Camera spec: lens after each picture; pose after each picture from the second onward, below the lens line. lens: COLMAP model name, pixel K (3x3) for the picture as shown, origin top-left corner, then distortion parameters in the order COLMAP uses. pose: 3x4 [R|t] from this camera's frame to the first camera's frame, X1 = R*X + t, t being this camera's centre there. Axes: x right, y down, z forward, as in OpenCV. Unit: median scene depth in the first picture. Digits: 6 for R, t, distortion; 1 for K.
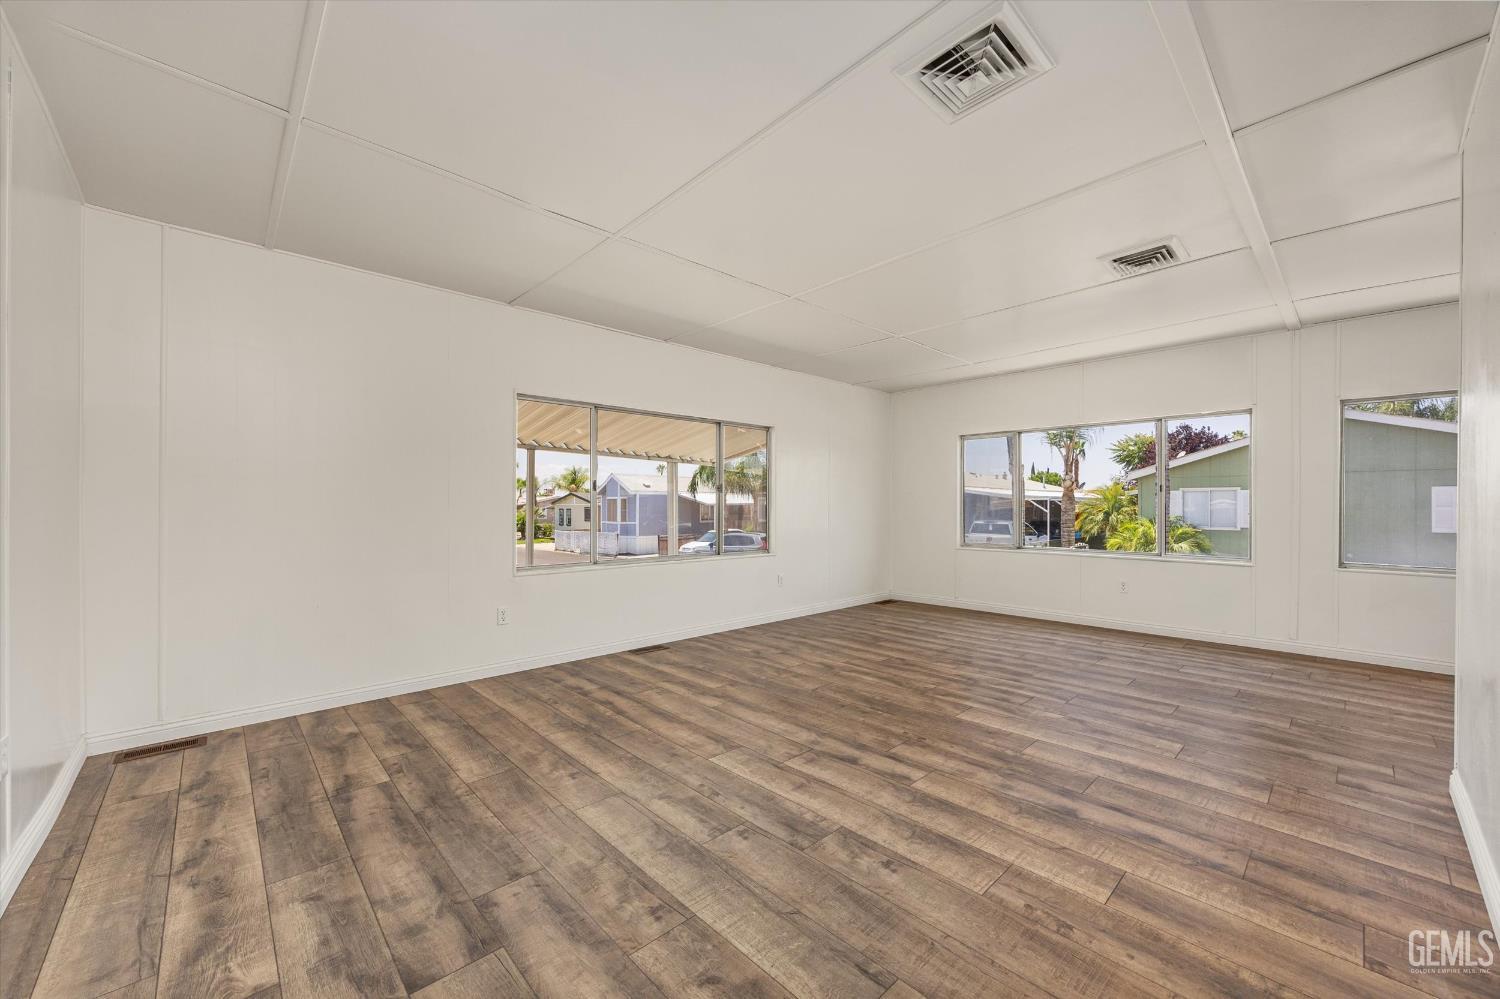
lens RADIAL K [[575.4, 0, 747.0], [0, 575.4, 506.9], [0, 0, 1]] dist [-0.003169, -0.000890]
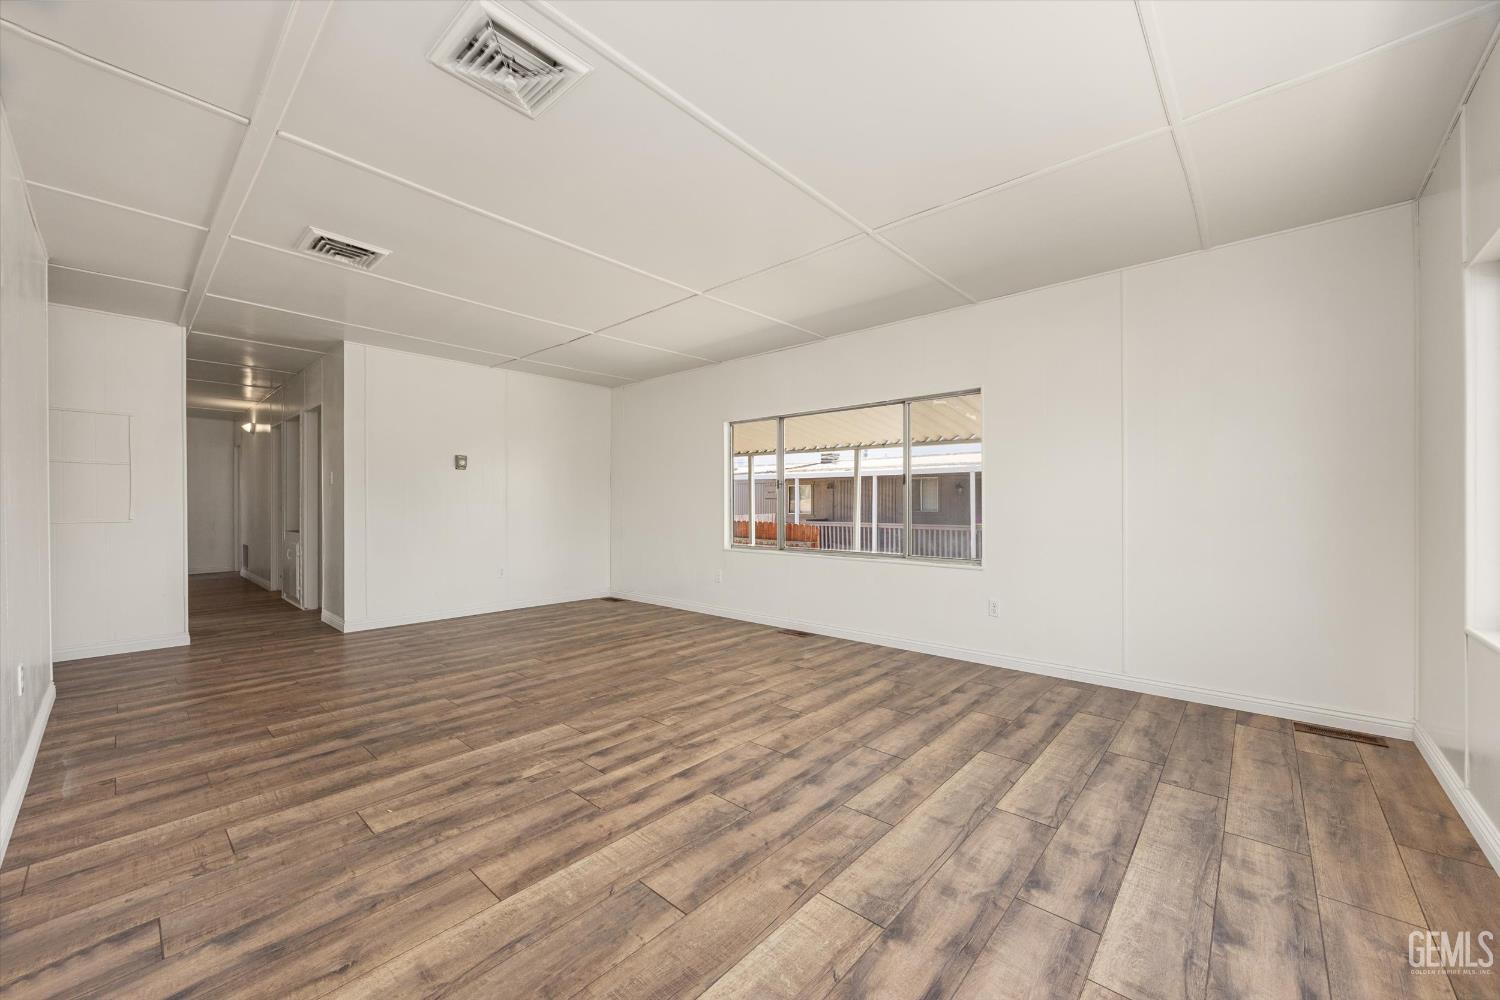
lens RADIAL K [[575.4, 0, 746.5], [0, 575.4, 501.4], [0, 0, 1]] dist [-0.003169, -0.000890]
pose [[0.086791, -0.002069, -0.996224, 1.231884], [0.002632, 0.999995, -0.001848, 0.008852], [0.996223, -0.002462, 0.086796, 1.142209]]
